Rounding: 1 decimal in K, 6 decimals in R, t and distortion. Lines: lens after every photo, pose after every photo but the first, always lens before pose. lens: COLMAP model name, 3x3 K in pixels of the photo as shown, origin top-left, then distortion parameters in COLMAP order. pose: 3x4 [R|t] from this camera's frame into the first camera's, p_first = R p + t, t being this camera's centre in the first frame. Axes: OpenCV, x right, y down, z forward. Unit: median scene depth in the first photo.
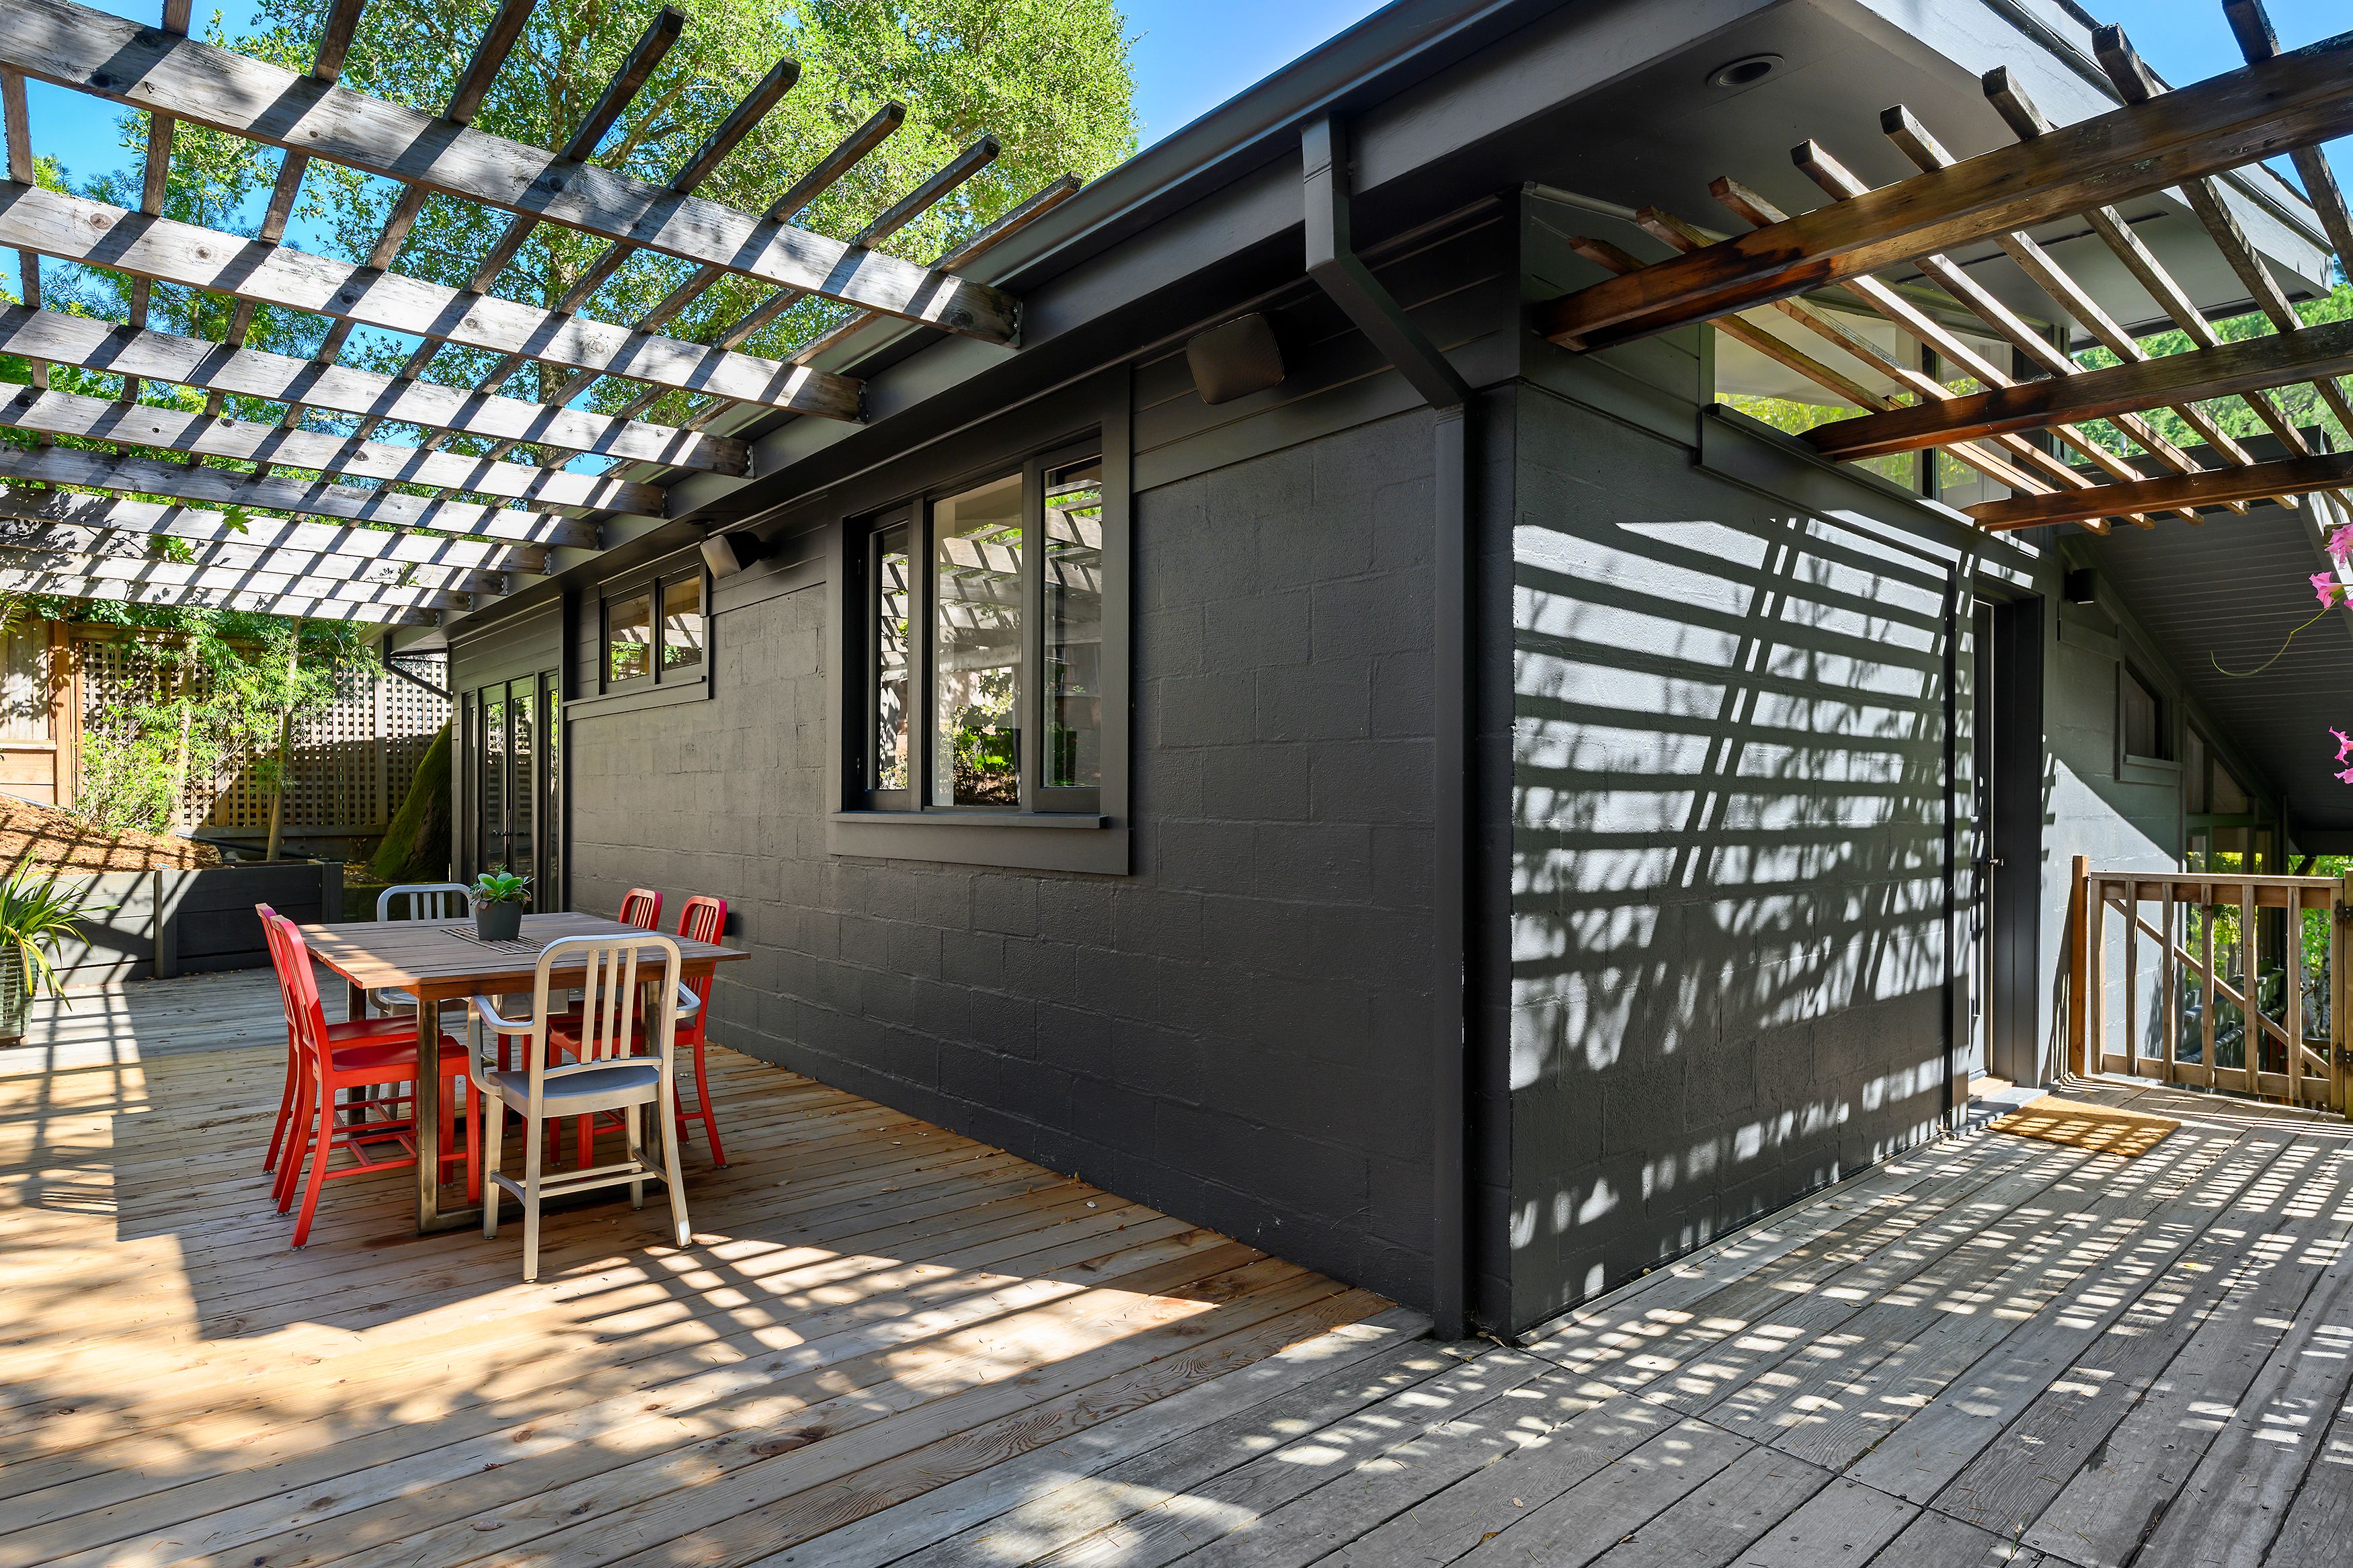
lens RADIAL K [[1243.6, 0, 1160.4], [0, 1243.6, 809.8], [0, 0, 1]] dist [-0.003884, -0.000782]
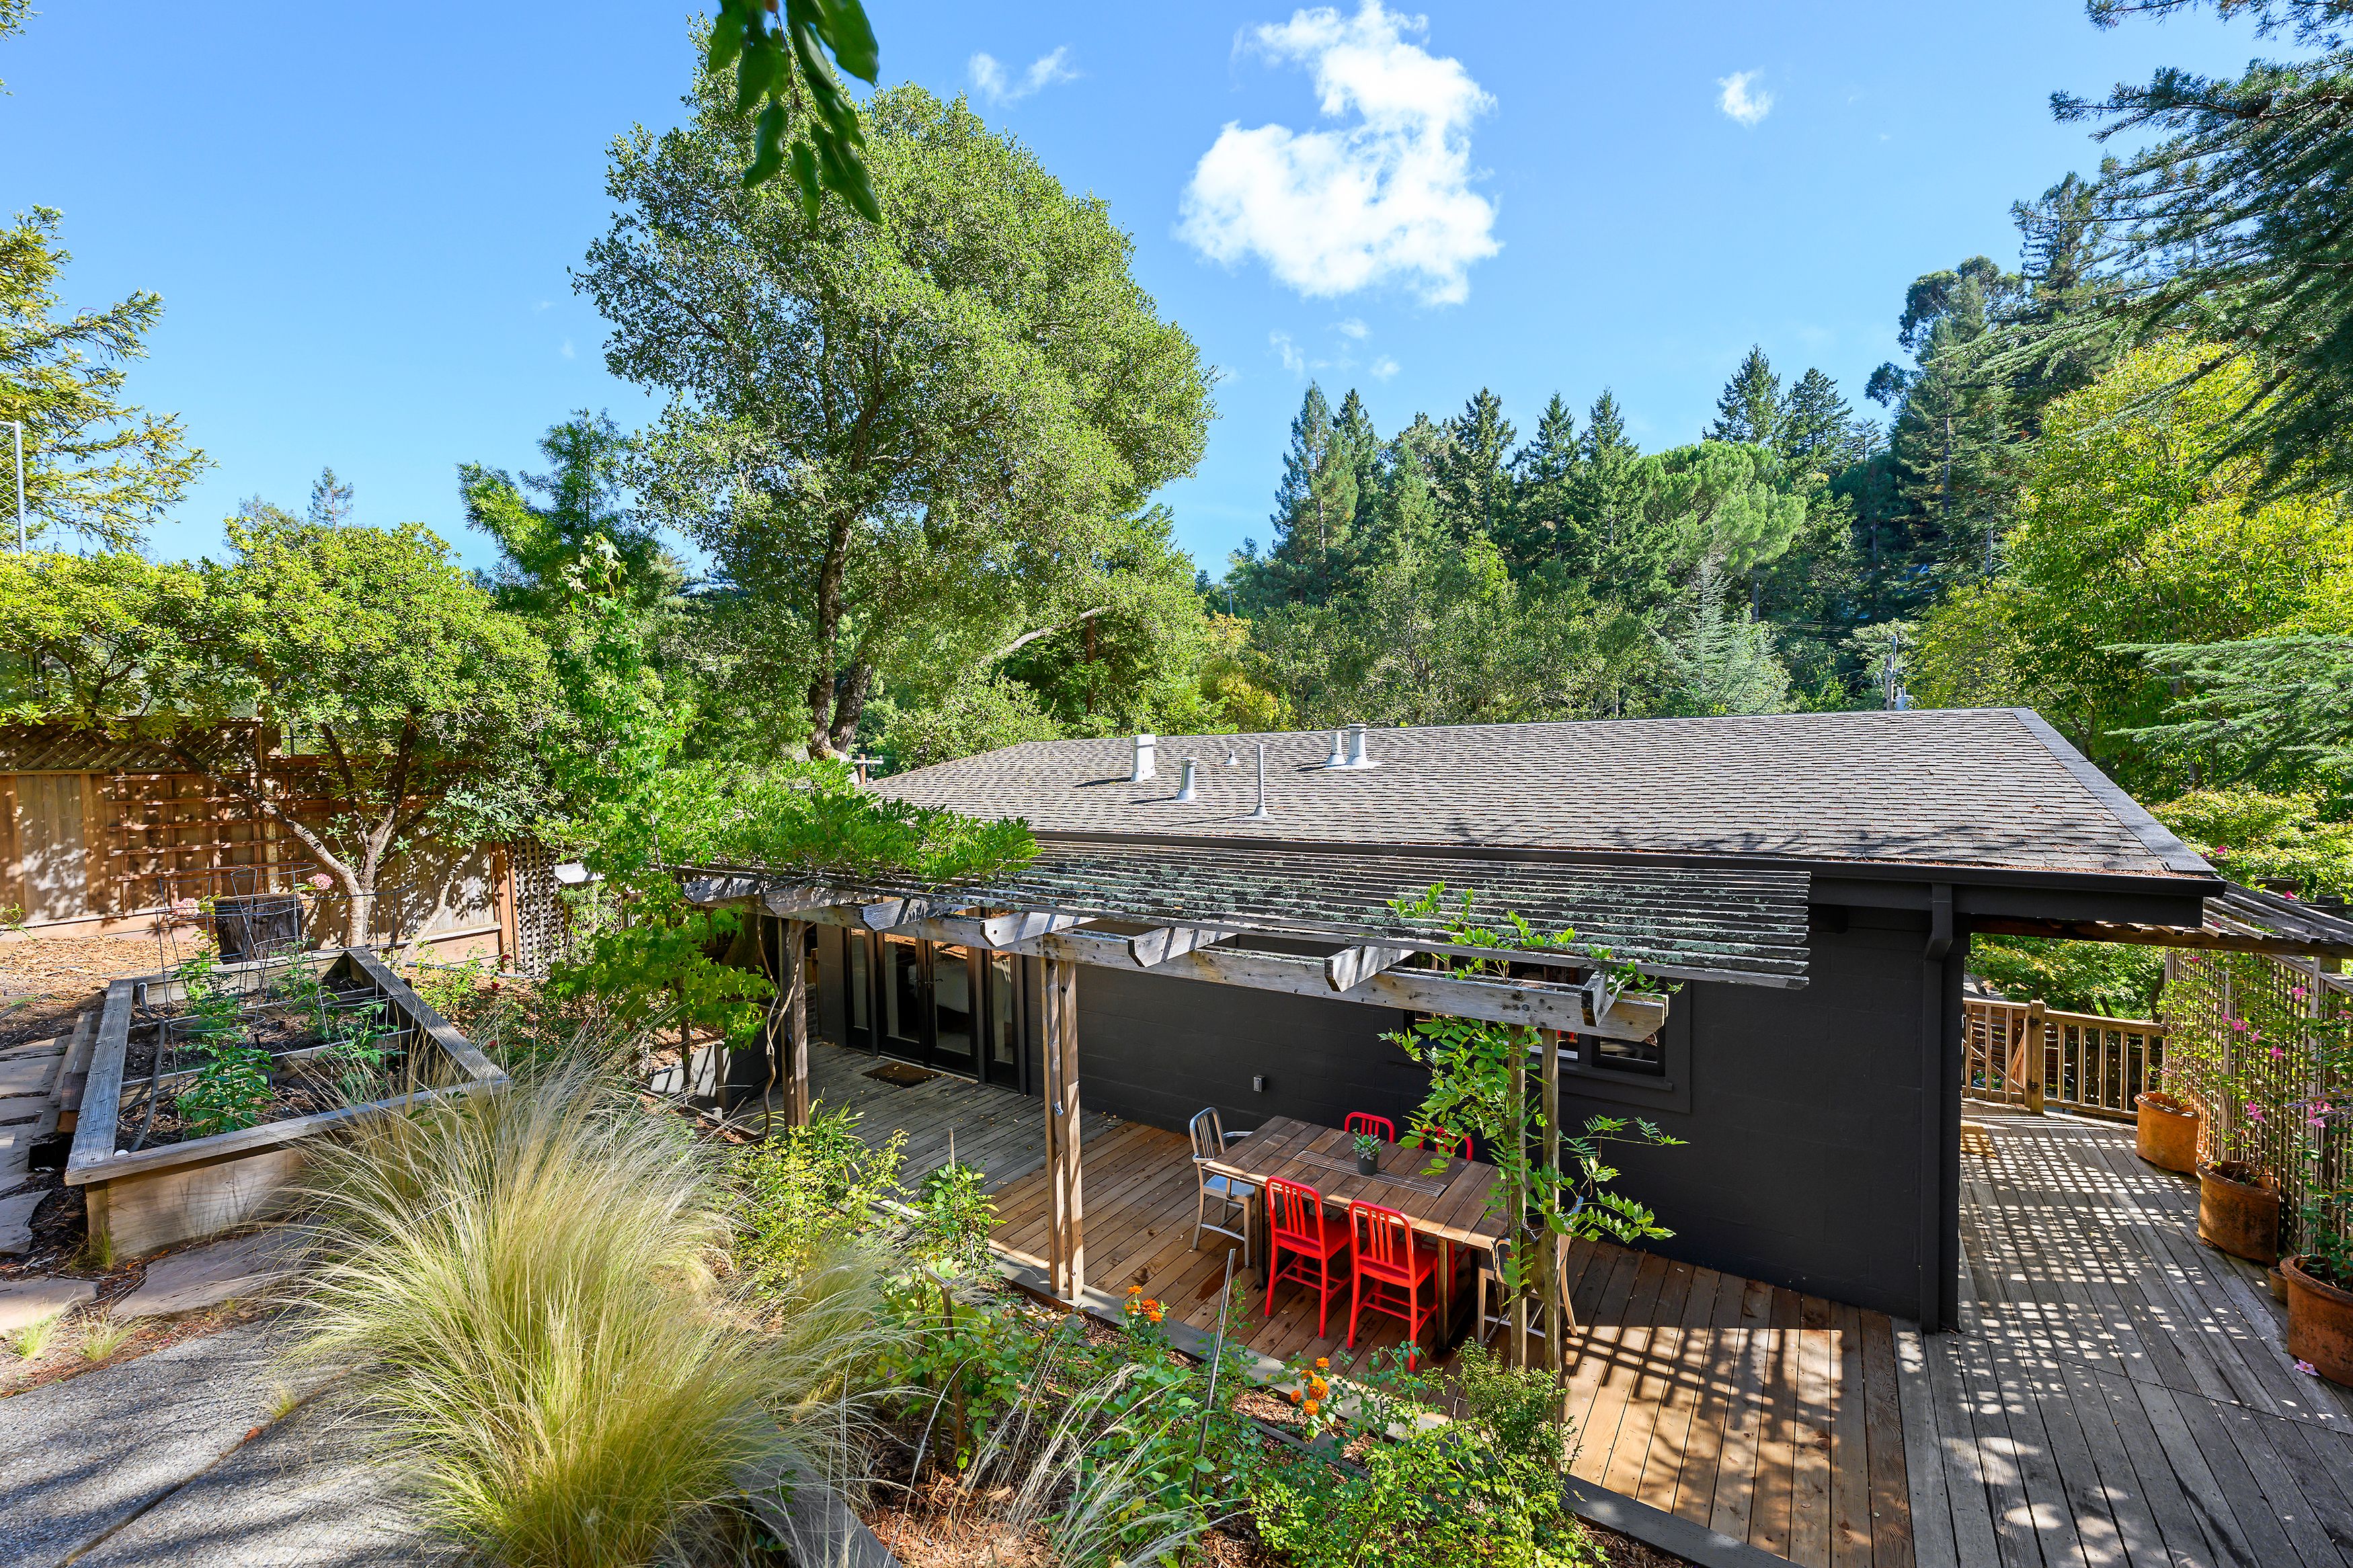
lens RADIAL K [[951.2, 0, 1162.6], [0, 951.2, 791.2], [0, 0, 1]] dist [-0.002015, 0.000014]
pose [[0.966020, -0.030979, 0.256604, -0.887548], [0.020710, 0.998876, 0.042625, -0.397334], [-0.257636, -0.035862, 0.965576, -0.199397]]
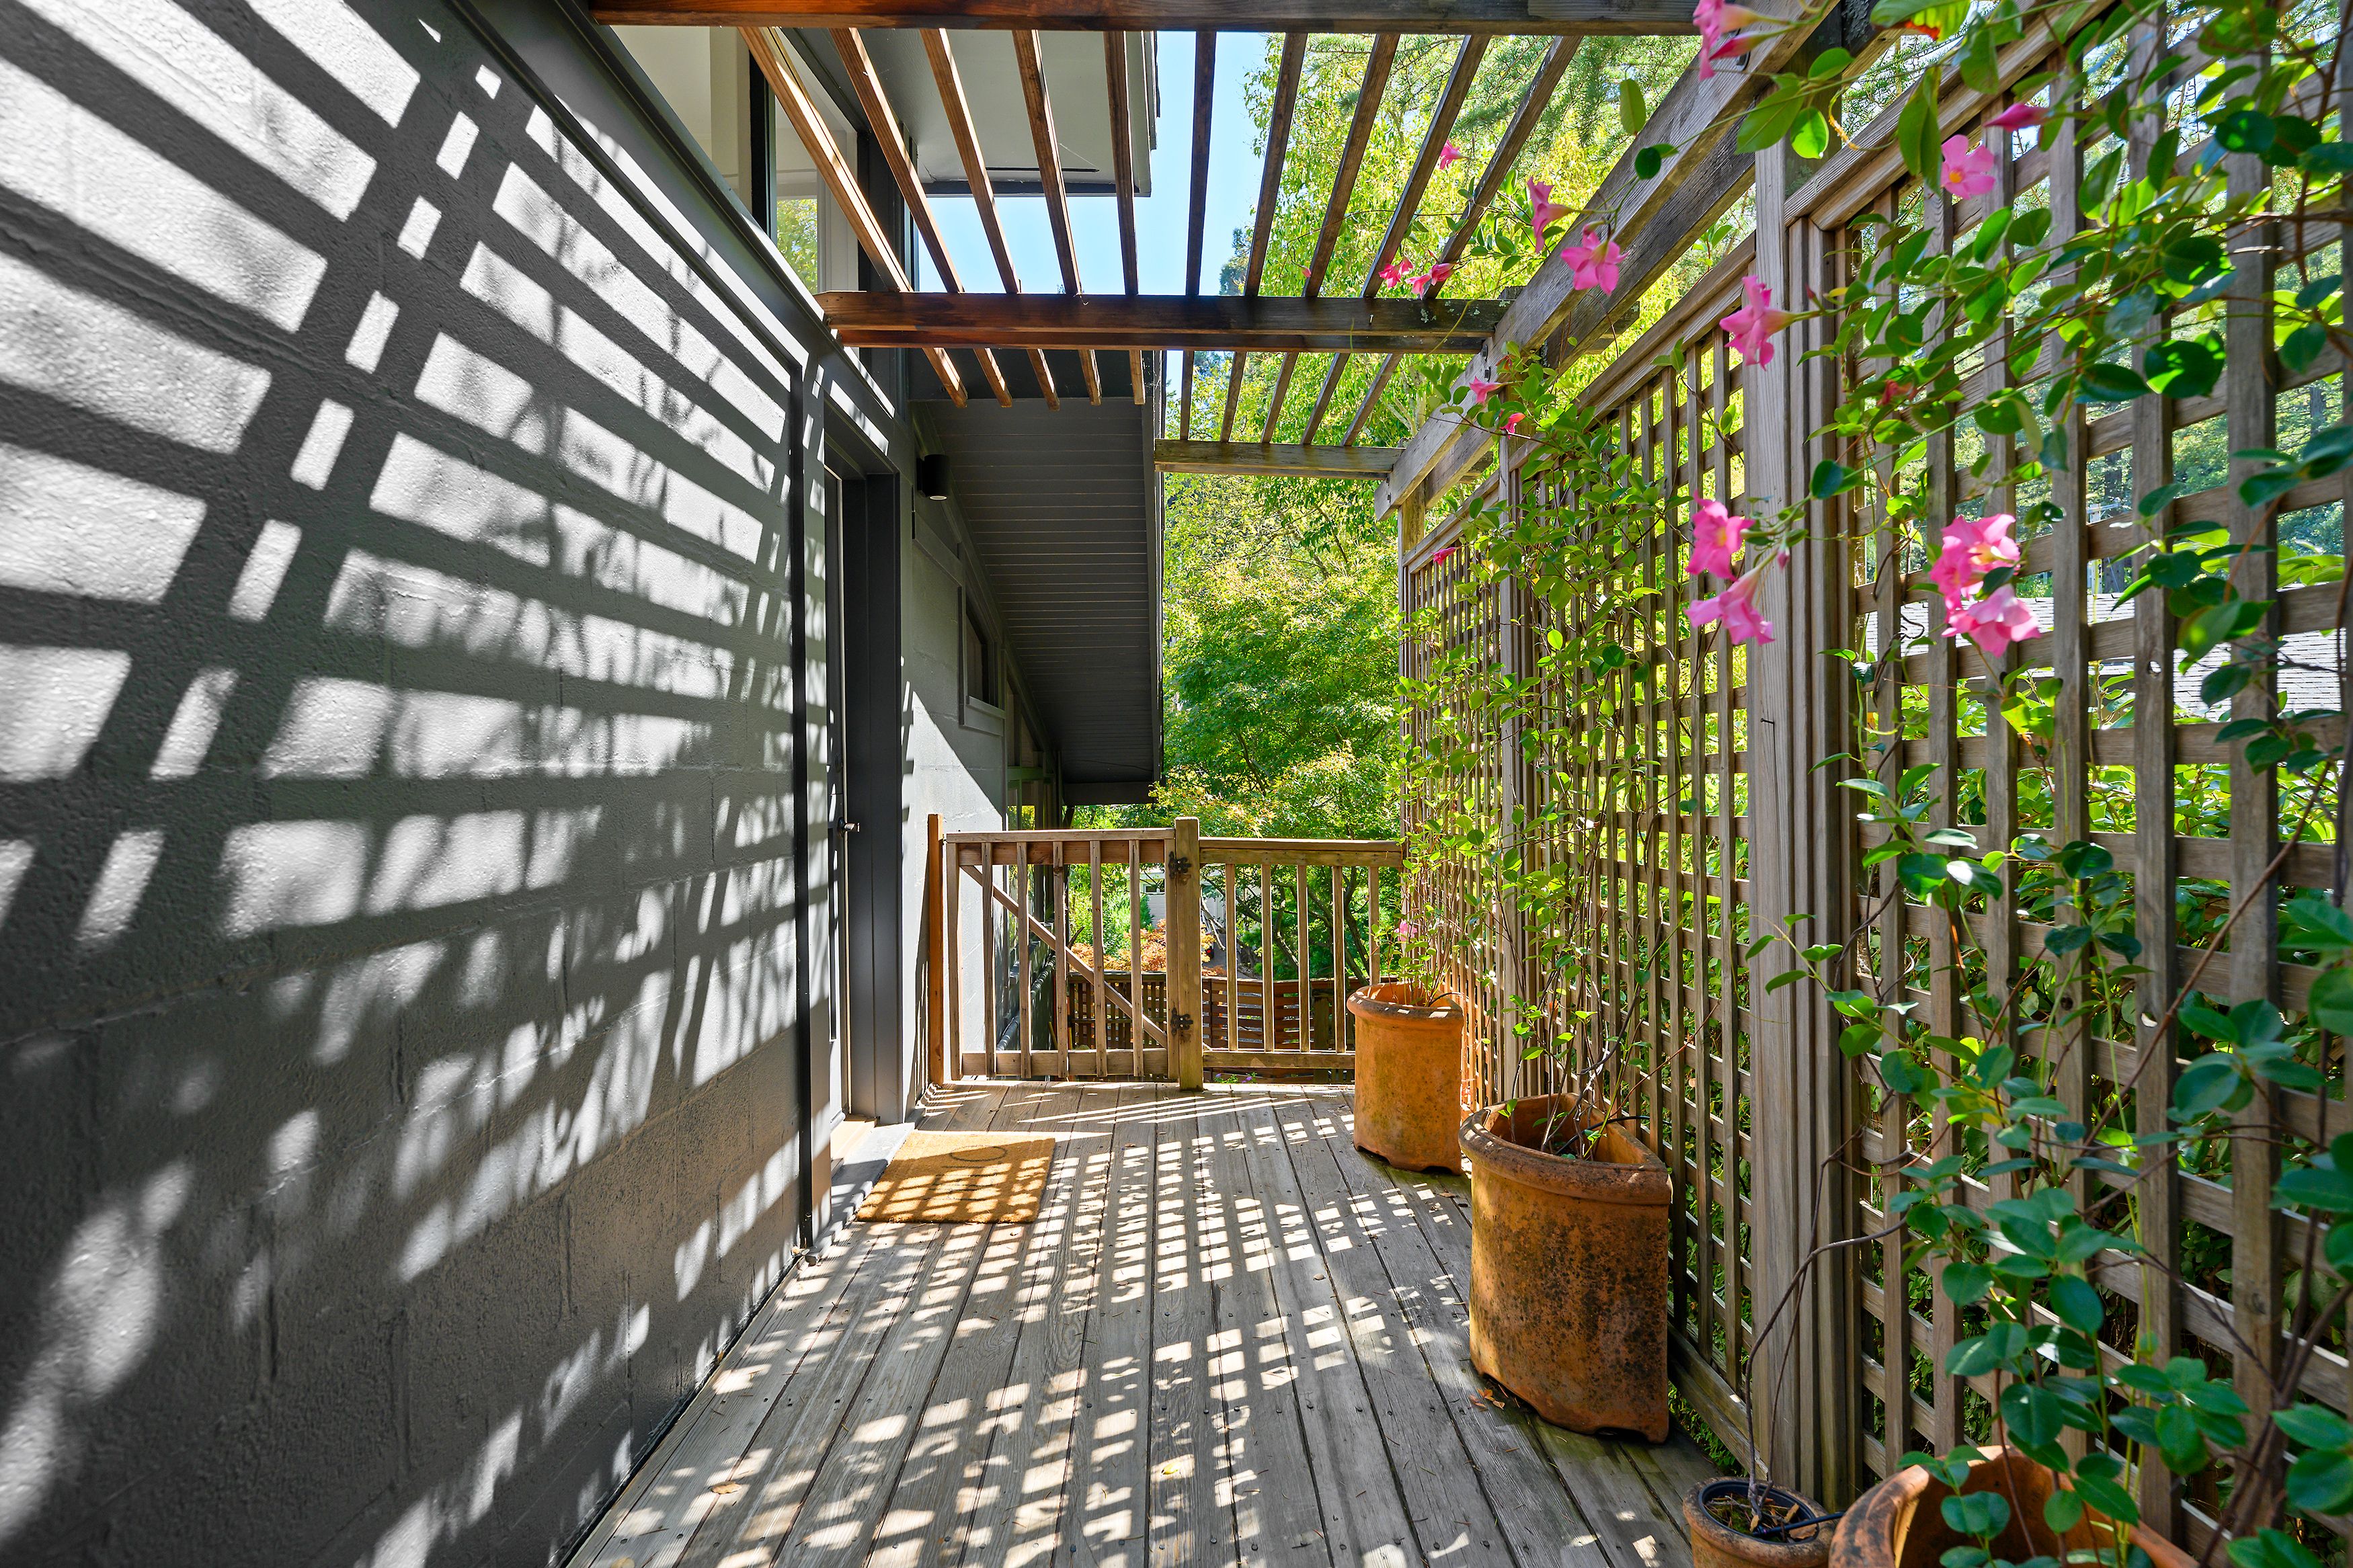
lens RADIAL K [[1283.2, 0, 1176.5], [0, 1283.2, 784.0], [0, 0, 1]] dist [-0.002329, -0.000123]
pose [[0.646677, -0.016087, 0.762595, 0.220309], [0.014934, 0.999853, 0.008429, 0.013611], [-0.762618, 0.005938, 0.646822, 0.363937]]
